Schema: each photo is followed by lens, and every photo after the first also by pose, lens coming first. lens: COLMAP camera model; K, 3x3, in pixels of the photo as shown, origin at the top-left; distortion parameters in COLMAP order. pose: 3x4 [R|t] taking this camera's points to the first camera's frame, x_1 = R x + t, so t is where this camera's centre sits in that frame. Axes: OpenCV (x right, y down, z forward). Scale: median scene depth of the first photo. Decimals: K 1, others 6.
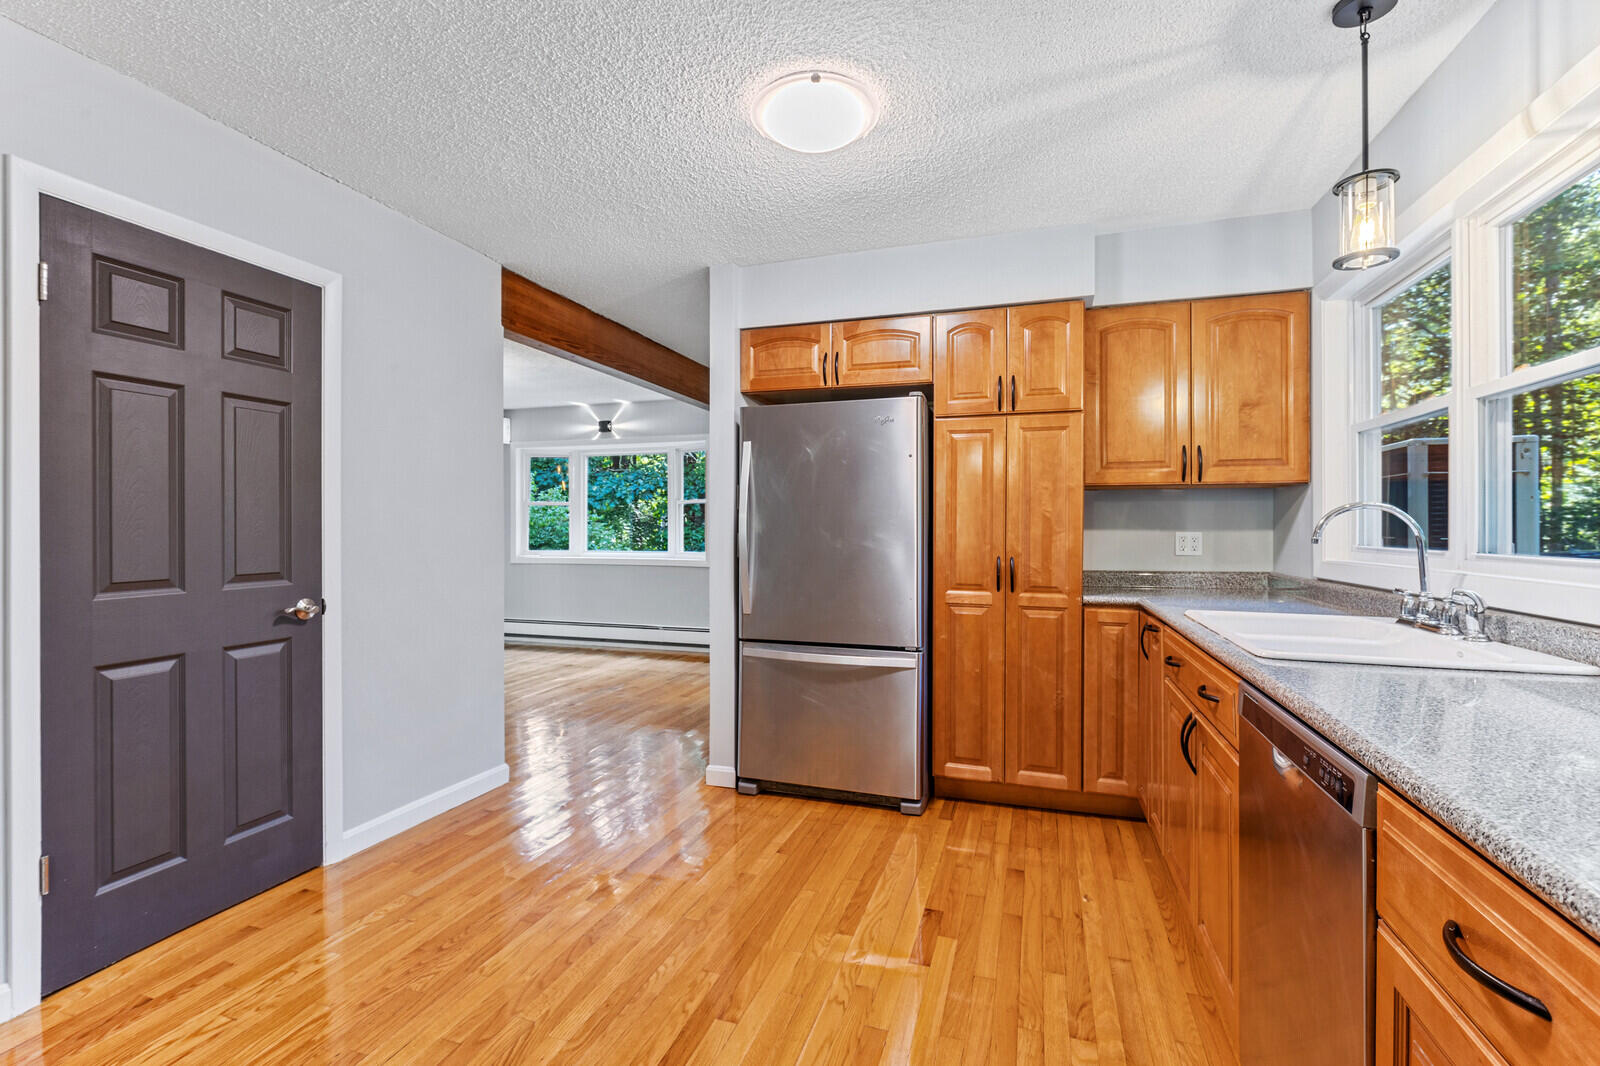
lens RADIAL K [[724.9, 0, 796.0], [0, 724.9, 525.6], [0, 0, 1]] dist [-0.003522, -0.000327]
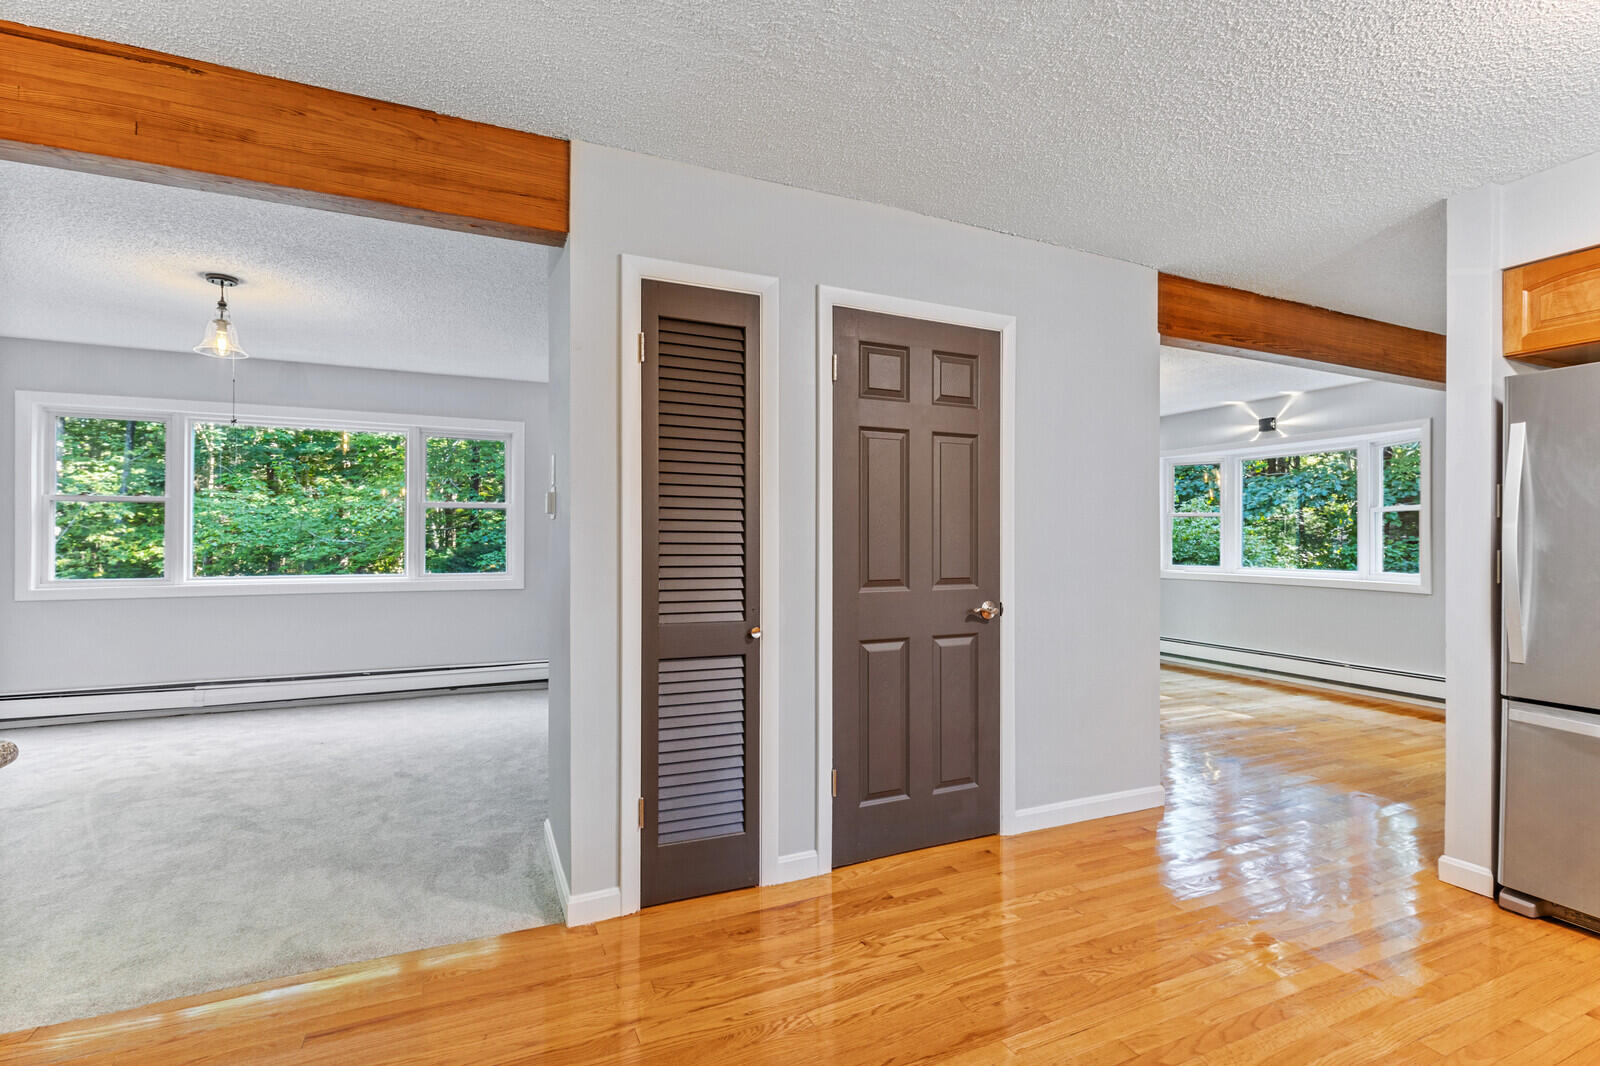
lens RADIAL K [[723.5, 0, 787.1], [0, 723.5, 536.7], [0, 0, 1]] dist [0.000240, -0.000096]
pose [[0.675114, 0.000670, -0.737714, -0.030682], [-0.002331, 0.999997, -0.001224, -0.000495], [0.737710, 0.002546, 0.675113, -0.023314]]
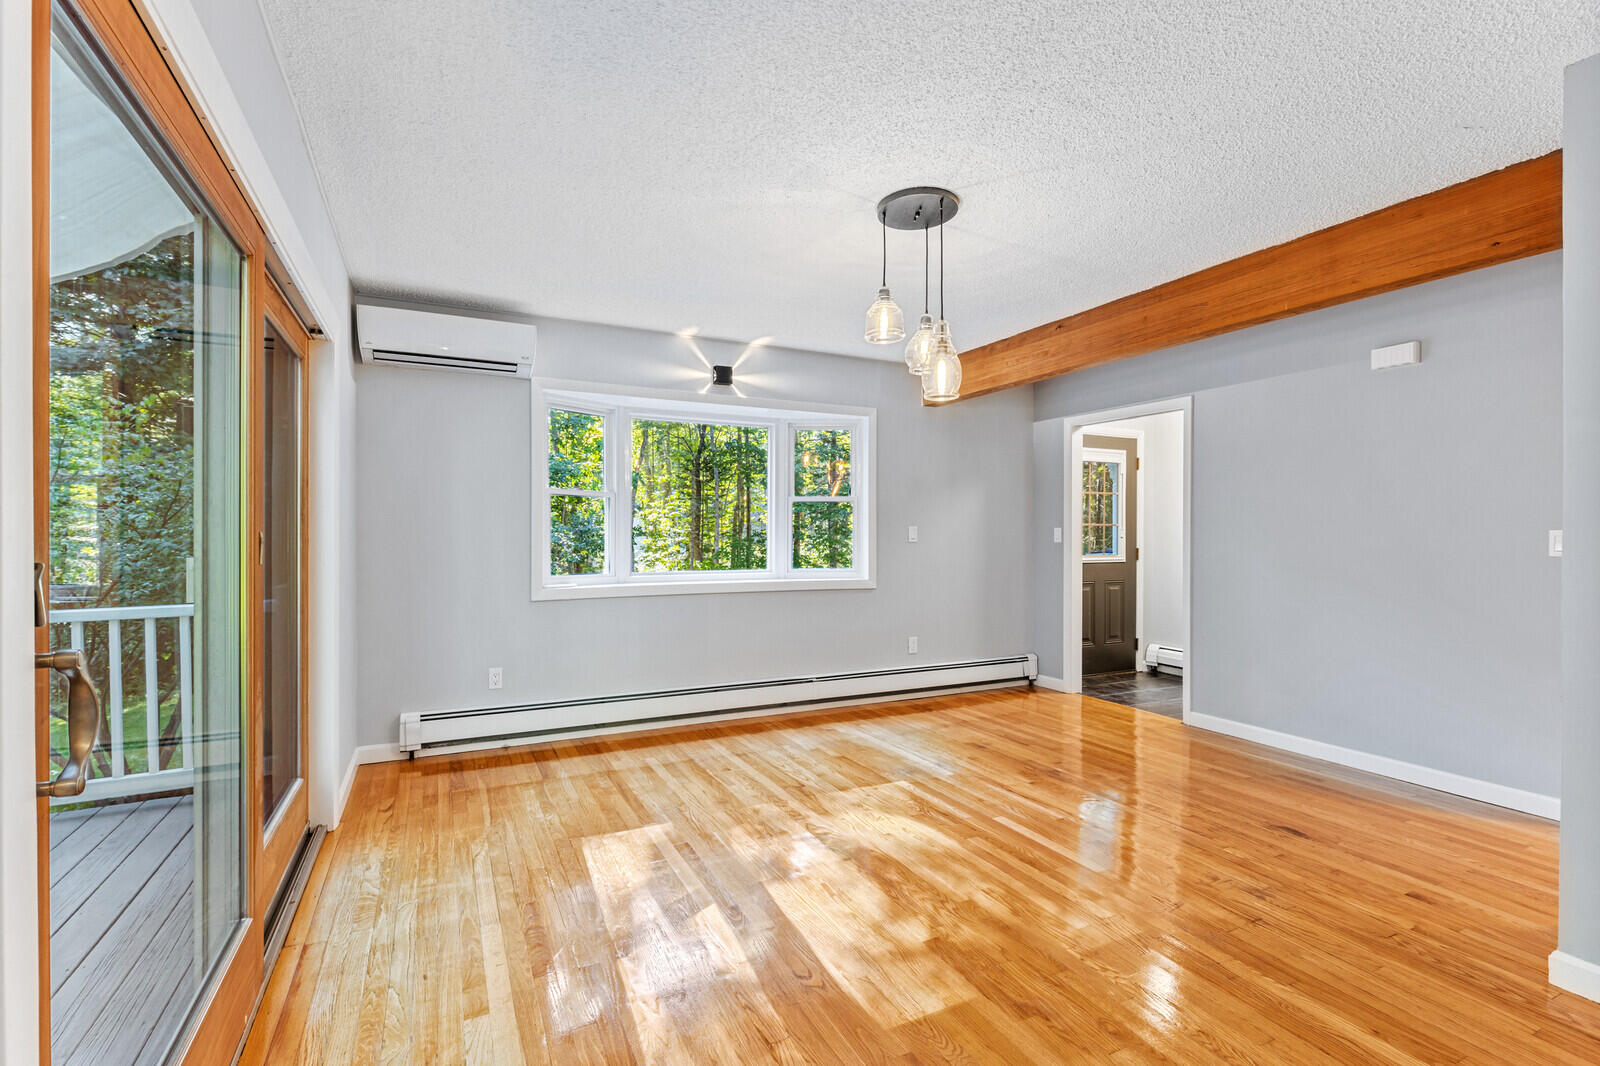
lens RADIAL K [[723.5, 0, 787.1], [0, 723.5, 536.7], [0, 0, 1]] dist [0.000240, -0.000096]
pose [[0.713973, -0.001400, 0.700171, -1.659574], [-0.003704, 0.999976, 0.005777, 0.001451], [-0.700163, -0.006718, 0.713951, 1.260378]]
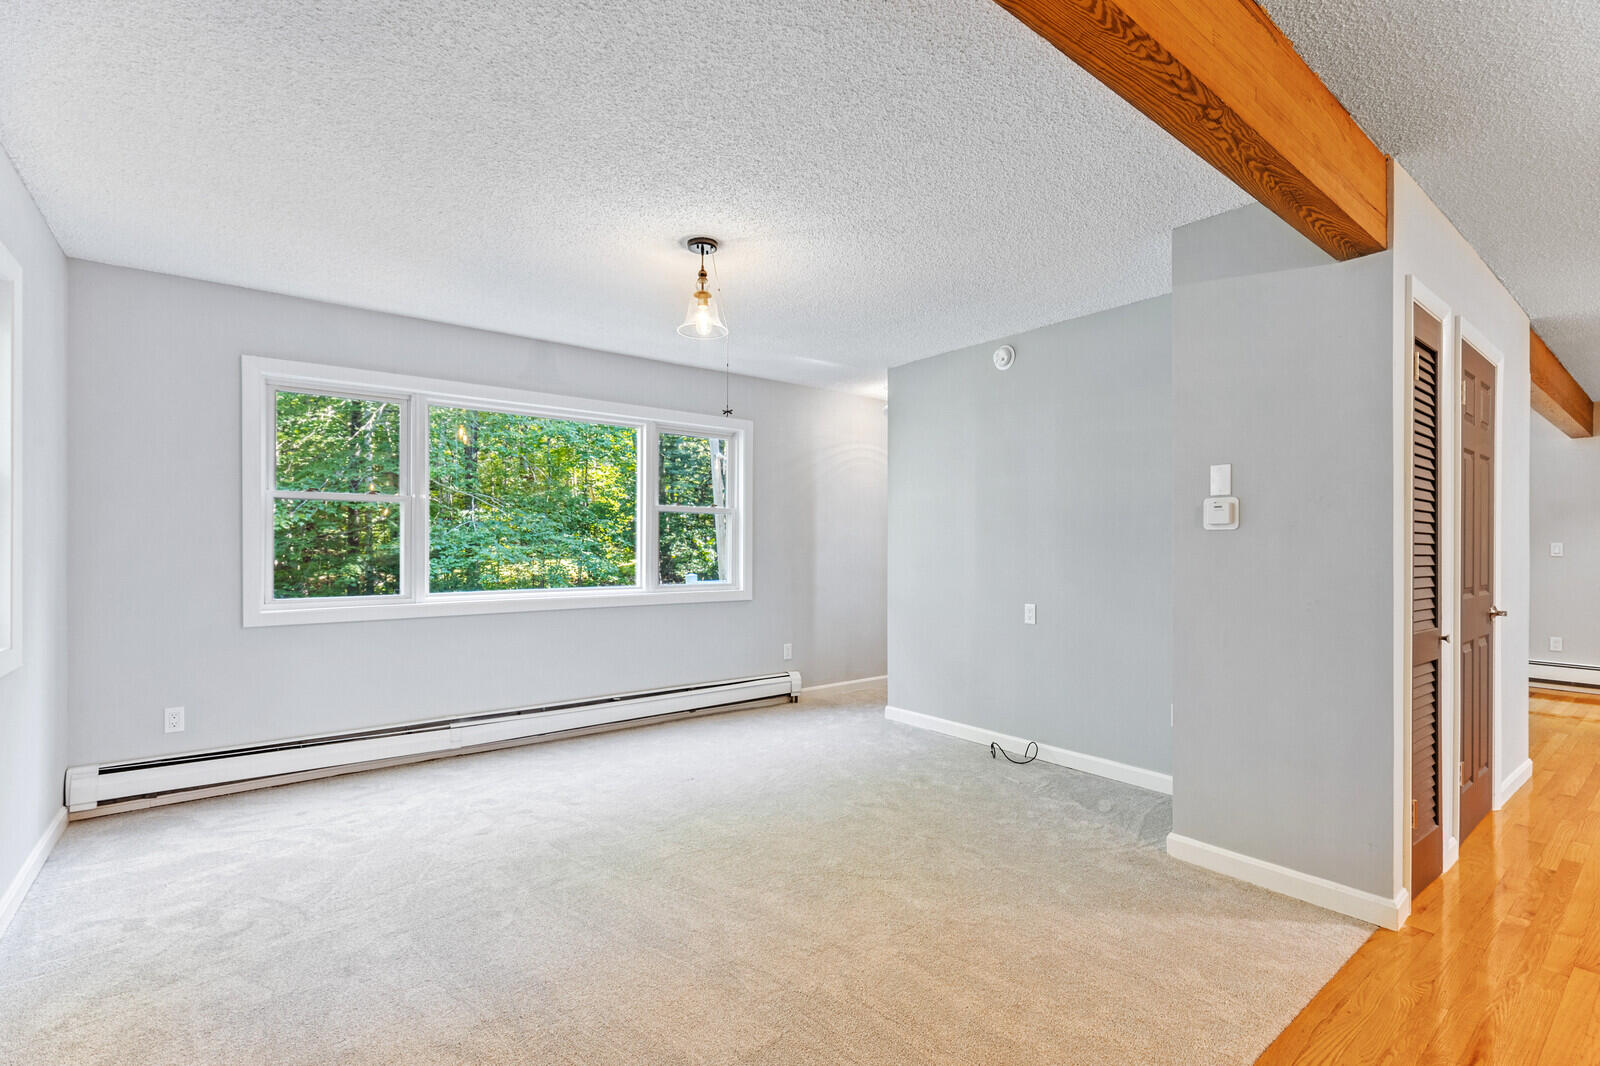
lens RADIAL K [[720.3, 0, 783.1], [0, 720.3, 545.1], [0, 0, 1]] dist [0.001253, -0.000051]
pose [[0.834040, 0.005773, -0.551674, -0.877876], [-0.004466, 0.999983, 0.003712, -0.005164], [0.551686, -0.000632, 0.834052, -0.689698]]
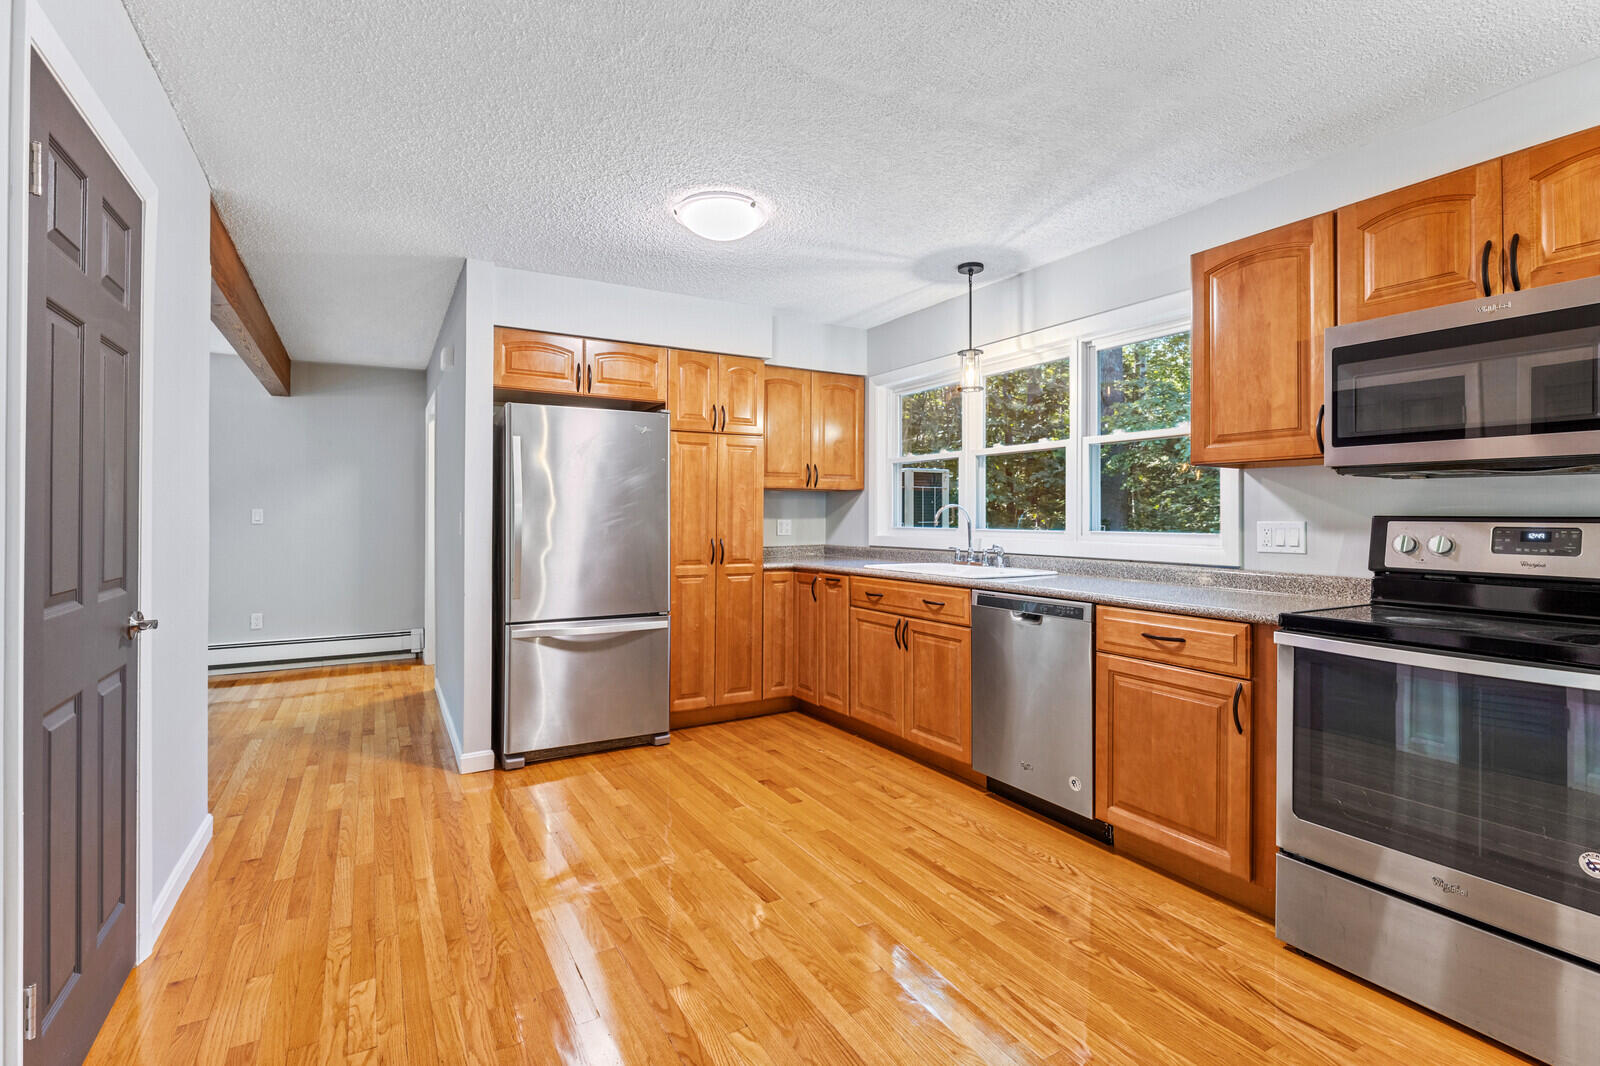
lens RADIAL K [[738.1, 0, 787.7], [0, 738.1, 512.5], [0, 0, 1]] dist [0.000734, -0.001169]
pose [[0.664353, 0.005324, 0.747400, -0.680117], [-0.003508, 0.999986, -0.004005, -0.000298], [-0.747410, 0.000039, 0.664363, -0.015132]]
